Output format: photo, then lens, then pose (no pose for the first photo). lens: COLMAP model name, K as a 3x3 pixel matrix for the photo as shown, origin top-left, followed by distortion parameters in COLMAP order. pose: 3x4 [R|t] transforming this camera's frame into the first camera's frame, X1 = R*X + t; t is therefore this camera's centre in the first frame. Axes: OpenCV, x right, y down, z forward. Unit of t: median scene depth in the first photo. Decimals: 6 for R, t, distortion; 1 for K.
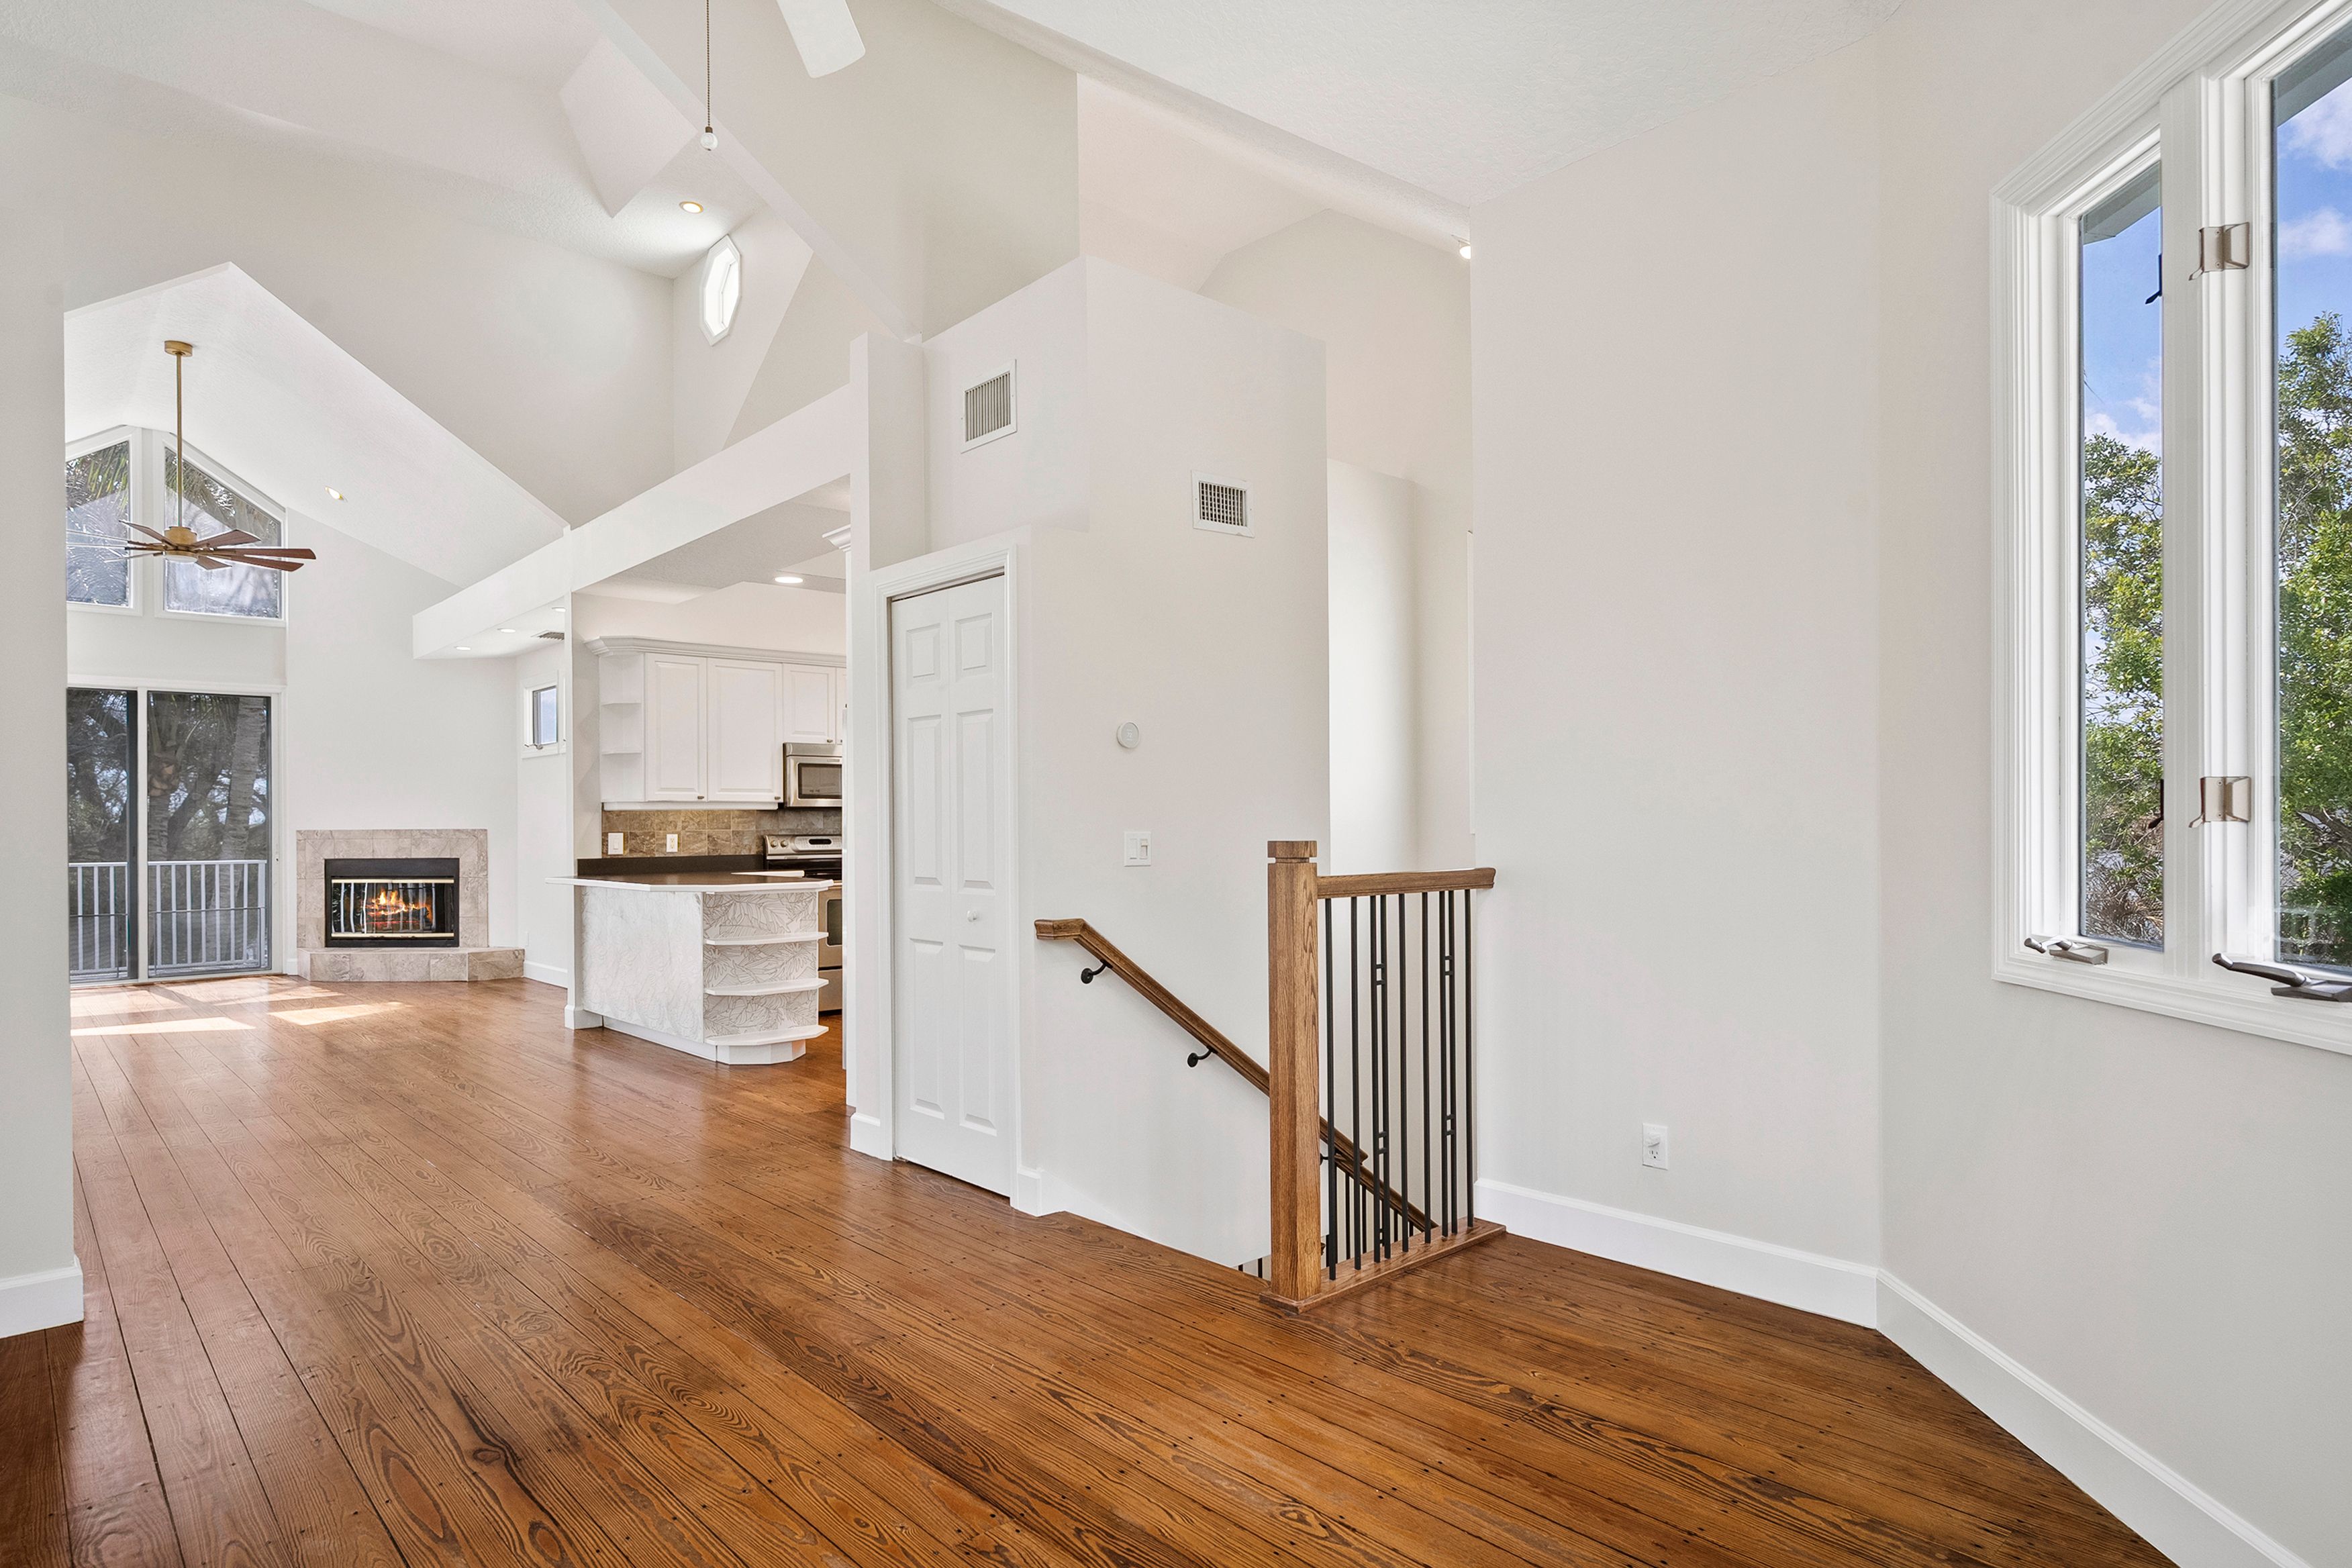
lens RADIAL K [[1262.5, 0, 1190.5], [0, 1262.5, 818.3], [0, 0, 1]] dist [-0.014284, -0.000983]
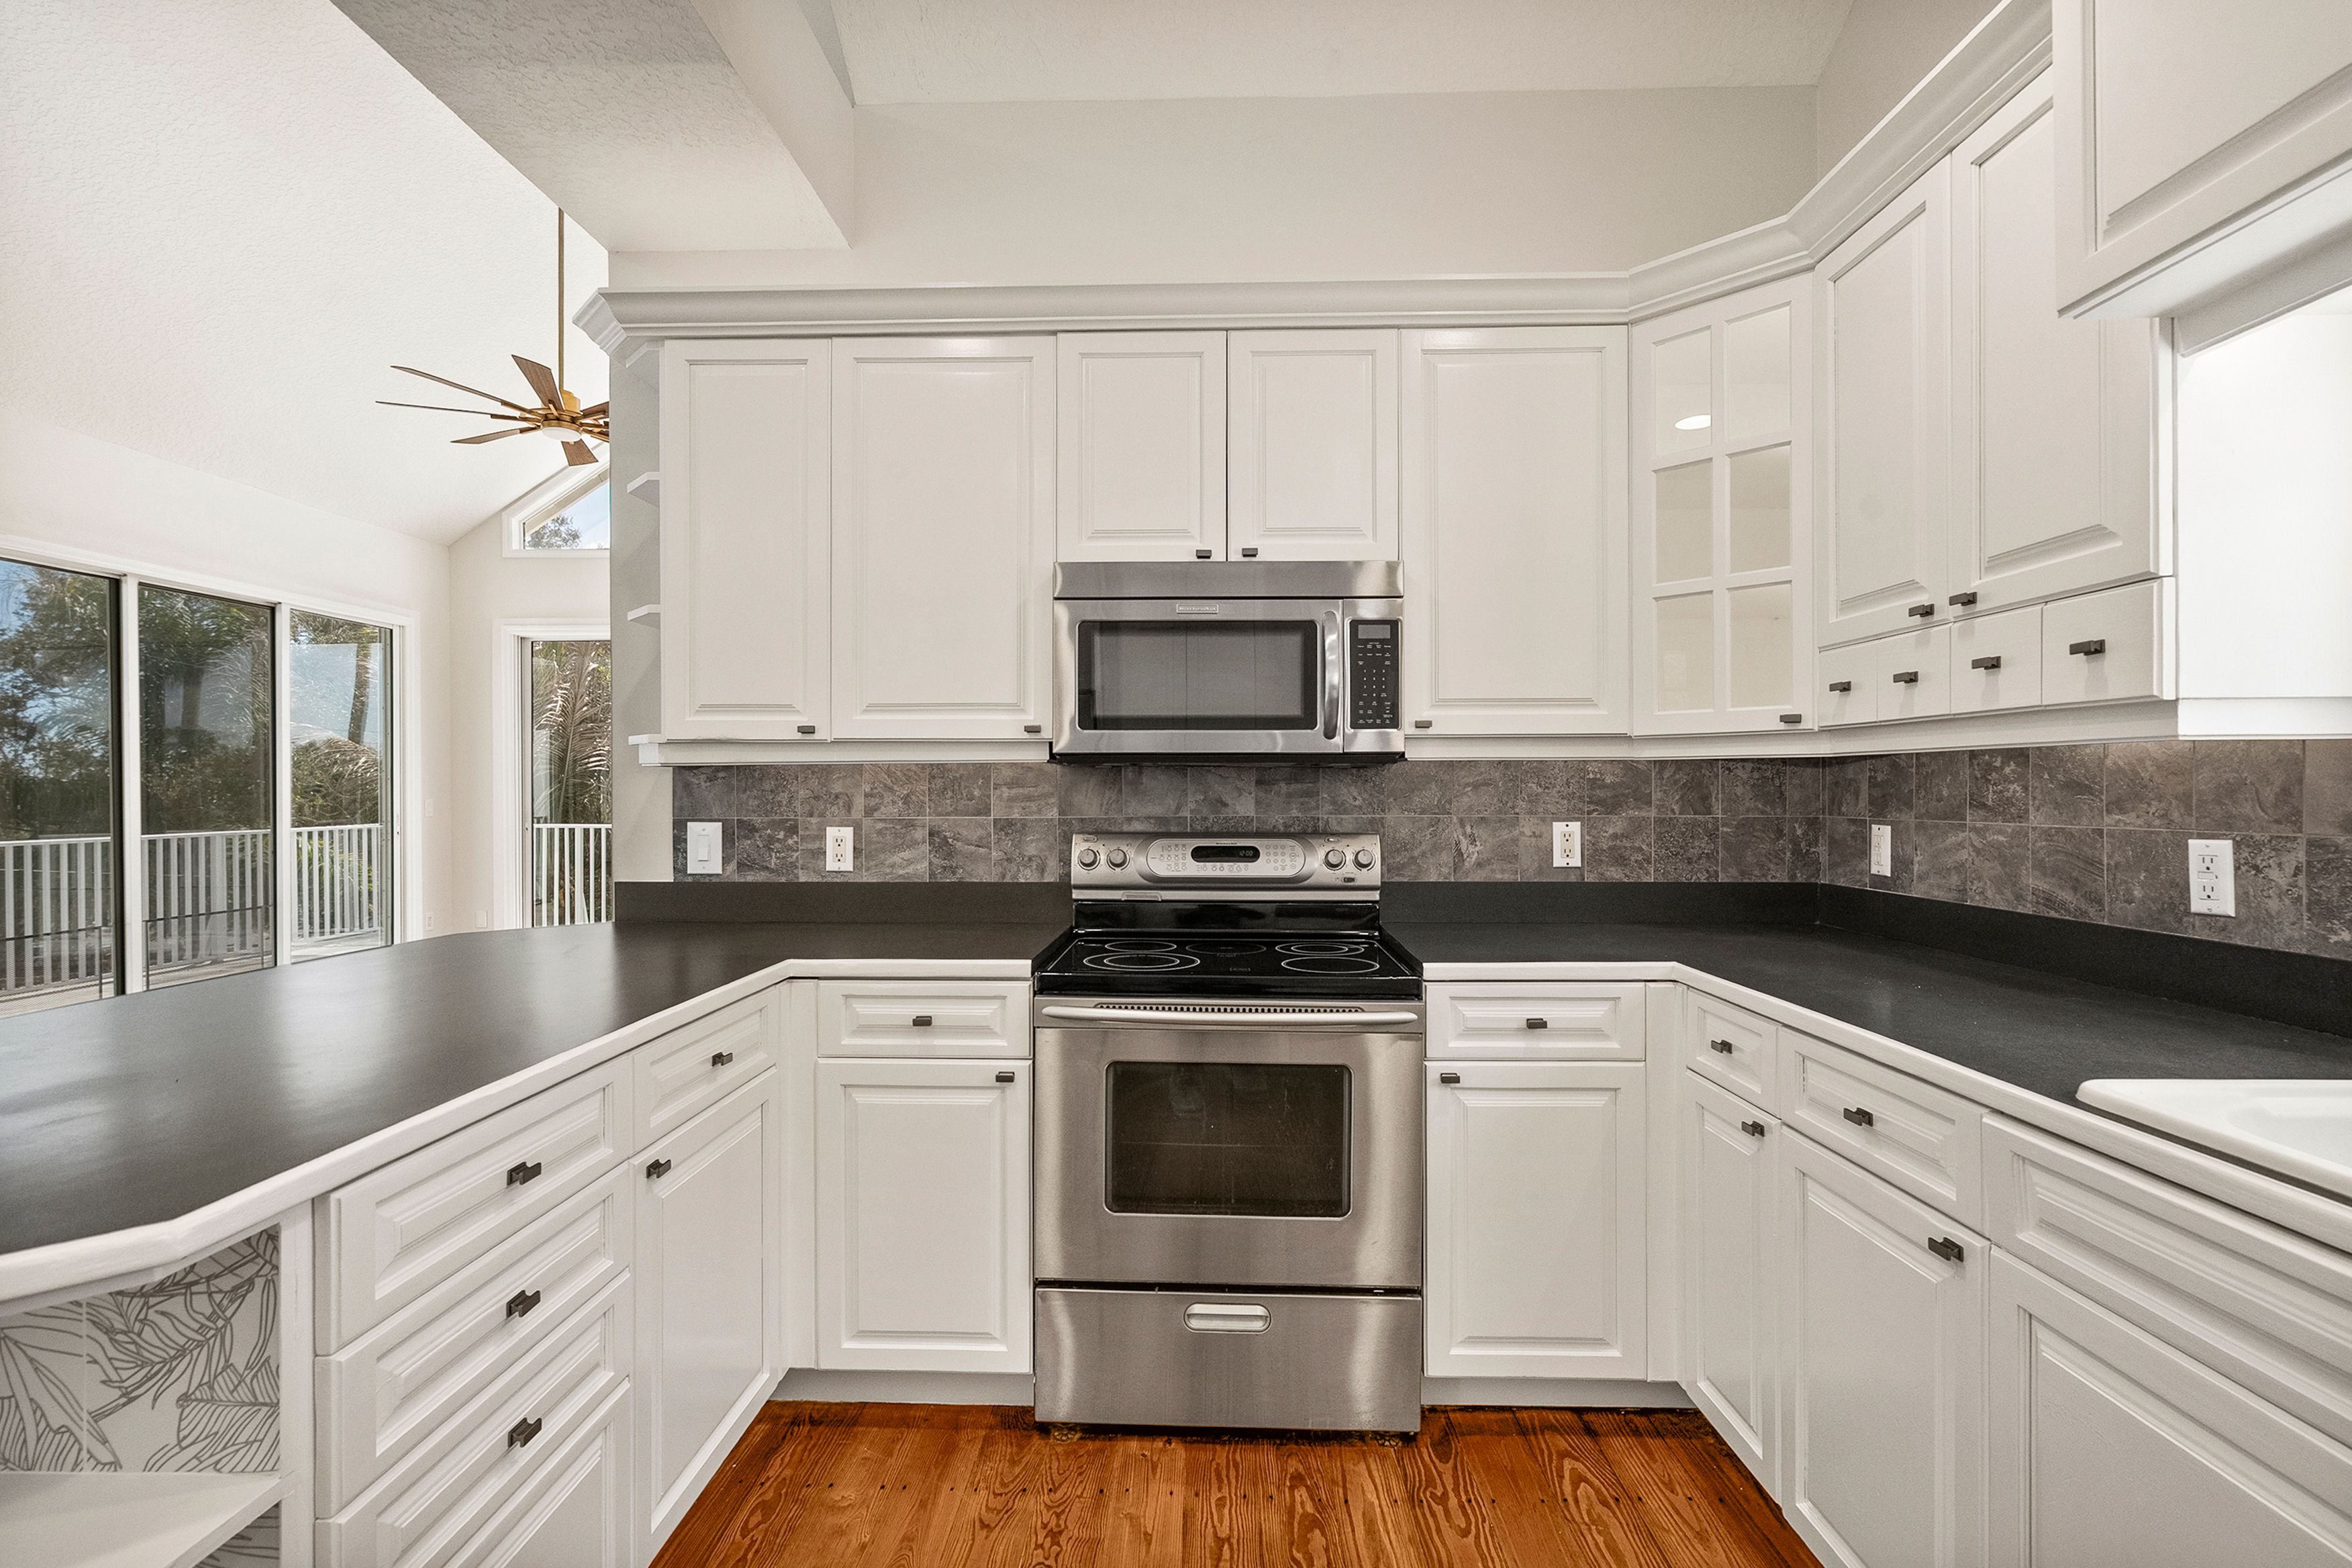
lens RADIAL K [[1078.8, 0, 1172.6], [0, 1078.8, 791.9], [0, 0, 1]] dist [-0.004464, 0.003250]
pose [[0.699264, 0.008709, -0.714811, -0.093226], [-0.002120, 0.999947, 0.010108, -0.002032], [0.714860, -0.005553, 0.699245, 0.833436]]
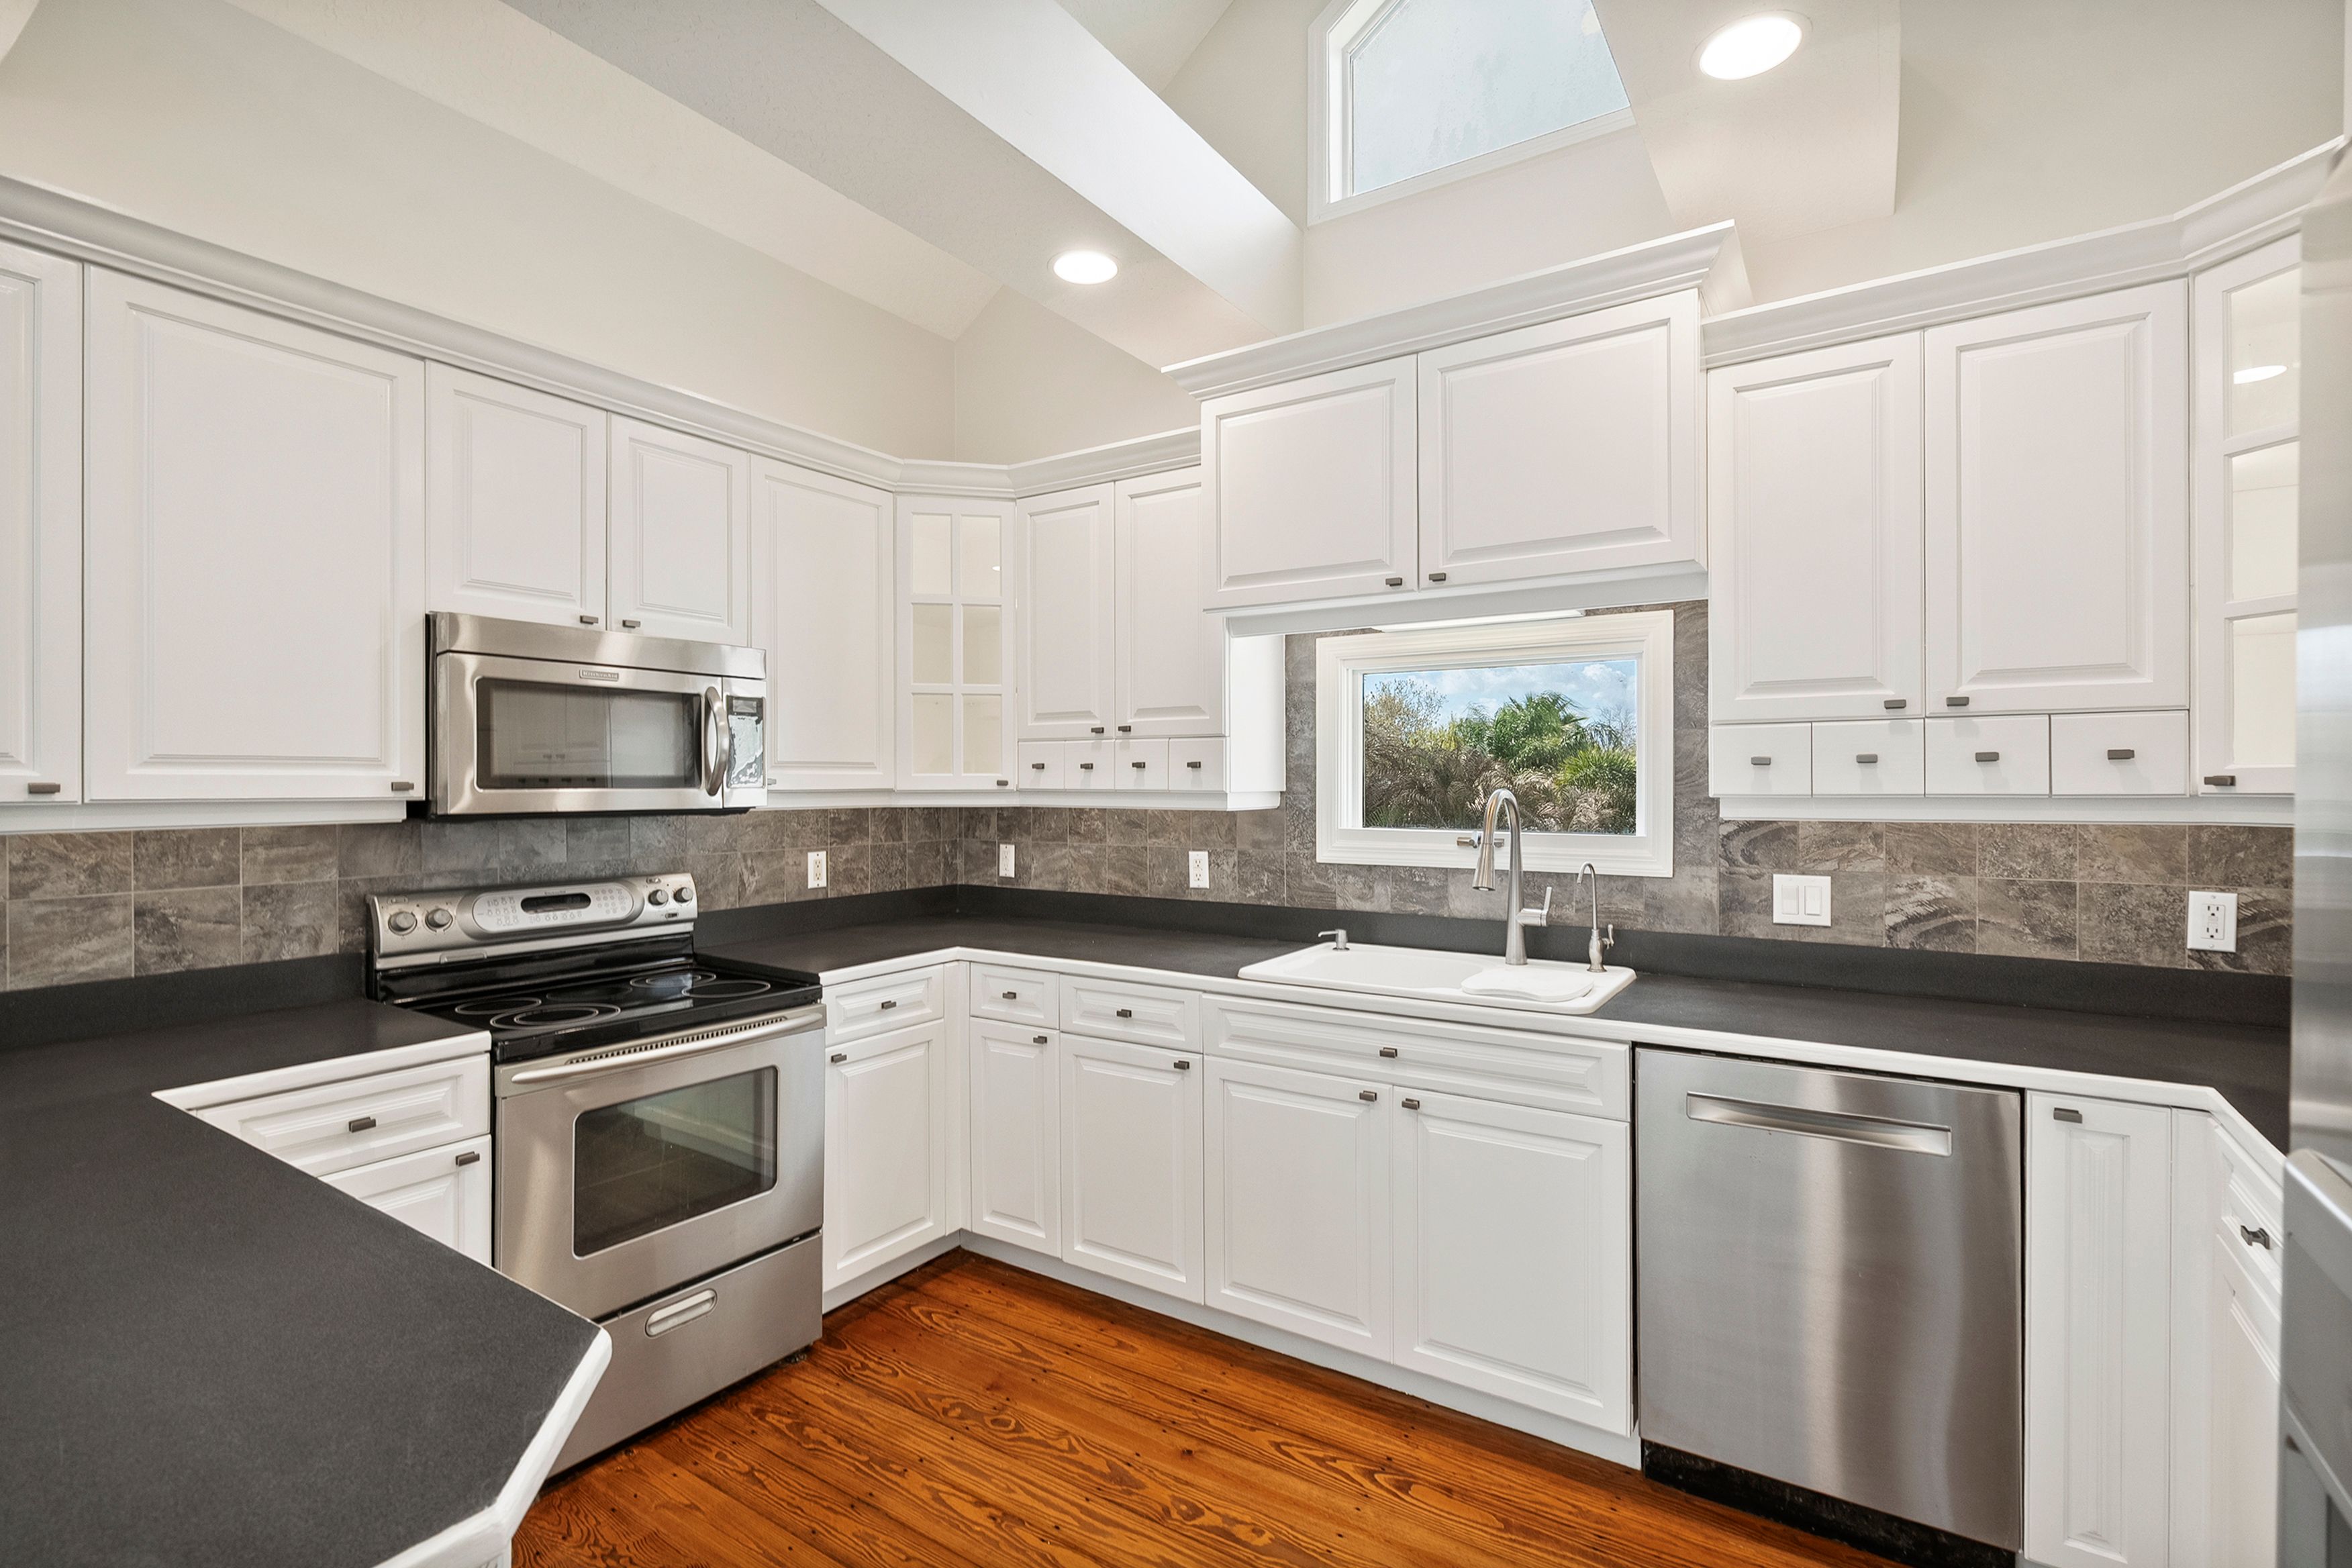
lens RADIAL K [[1078.8, 0, 1175.0], [0, 1078.8, 775.9], [0, 0, 1]] dist [-0.004464, 0.003250]
pose [[0.975644, 0.007751, 0.219222, -0.202201], [-0.007413, 0.999970, -0.002363, -0.019726], [-0.219234, 0.000680, 0.975672, 0.707163]]
